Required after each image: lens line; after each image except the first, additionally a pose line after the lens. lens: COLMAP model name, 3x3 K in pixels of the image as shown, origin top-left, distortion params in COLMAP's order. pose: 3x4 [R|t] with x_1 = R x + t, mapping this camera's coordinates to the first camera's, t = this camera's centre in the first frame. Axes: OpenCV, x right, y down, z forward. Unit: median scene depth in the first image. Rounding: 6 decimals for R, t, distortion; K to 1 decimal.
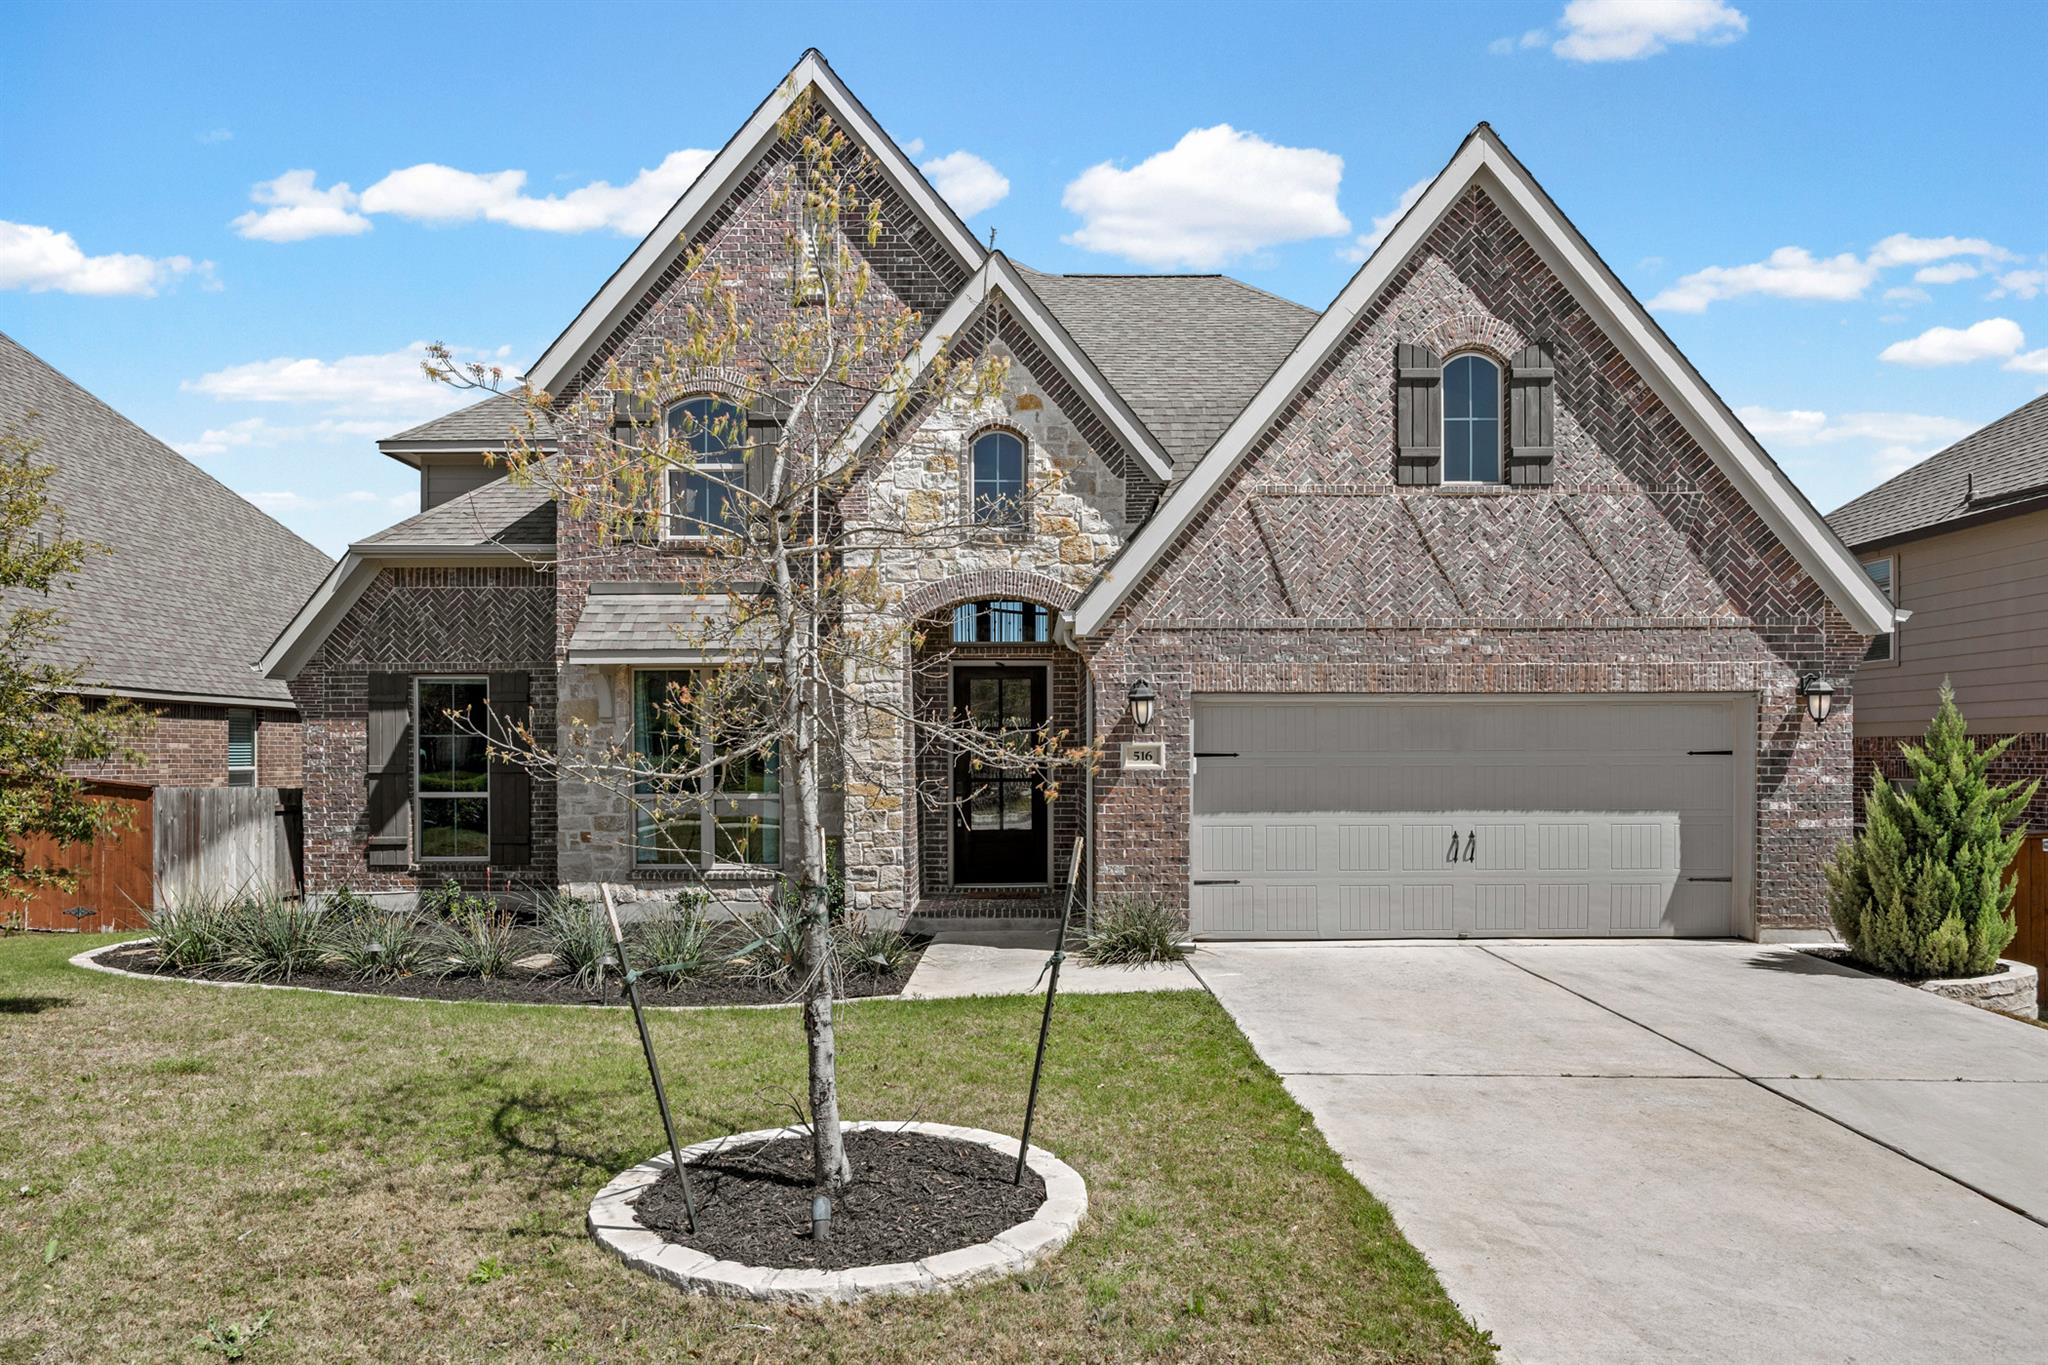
lens RADIAL K [[1257.5, 0, 1023.9], [0, 1257.5, 750.1], [0, 0, 1]] dist [0.001319, 0.000726]
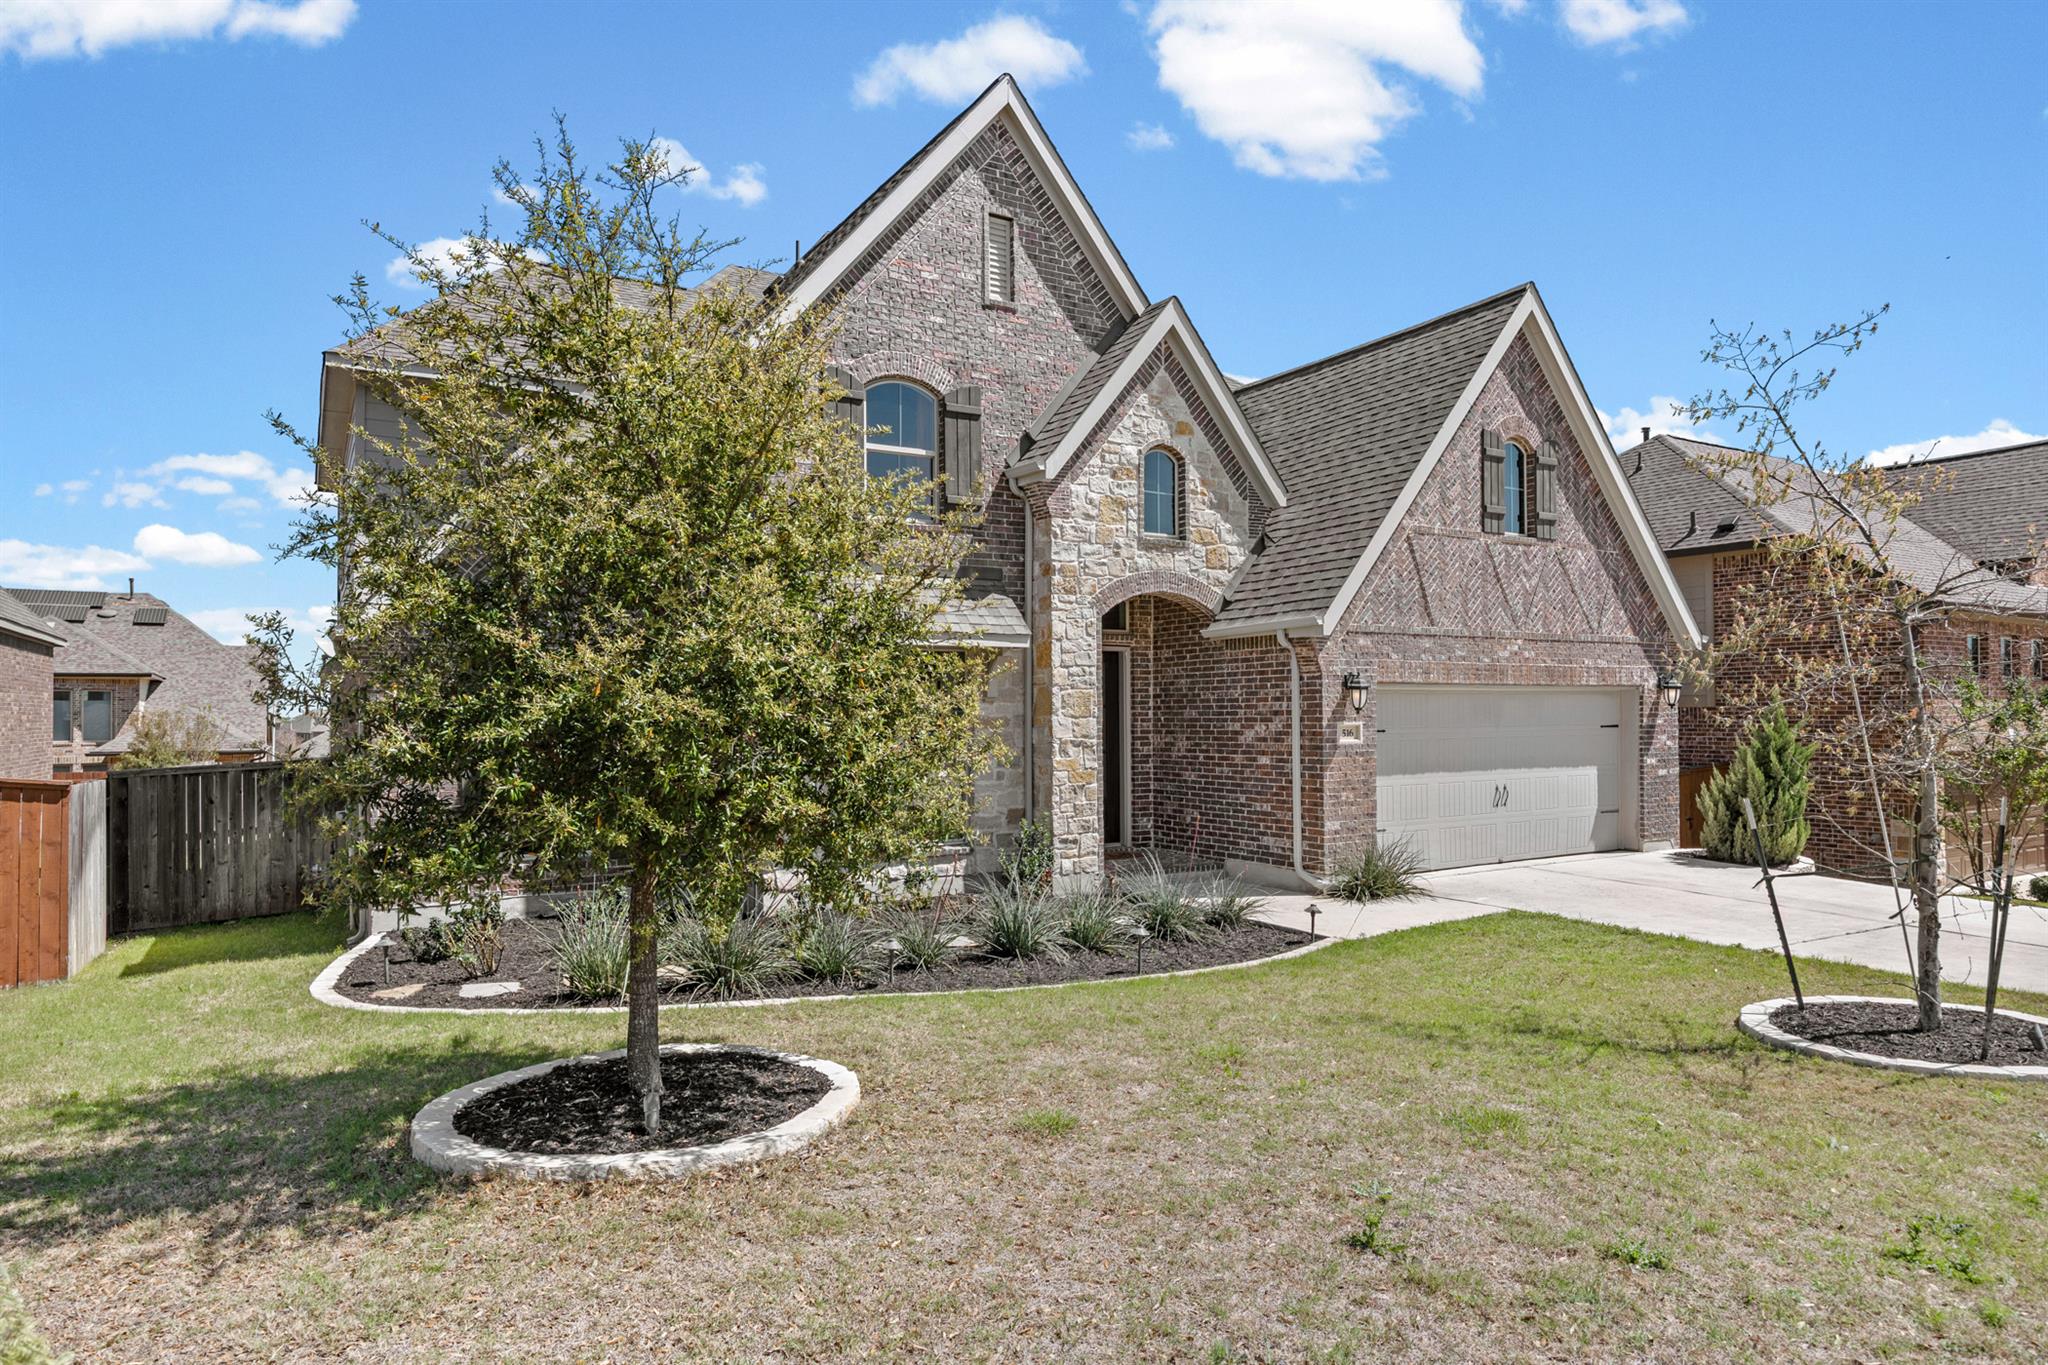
lens RADIAL K [[1234.1, 0, 1024.0], [0, 1234.1, 682.5], [0, 0, 1]] dist [-0.001683, -0.000300]
pose [[0.851074, 0.009558, 0.524959, -0.814348], [0.000661, 0.999814, -0.019276, -0.021913], [-0.525046, 0.016752, 0.850909, 0.123365]]
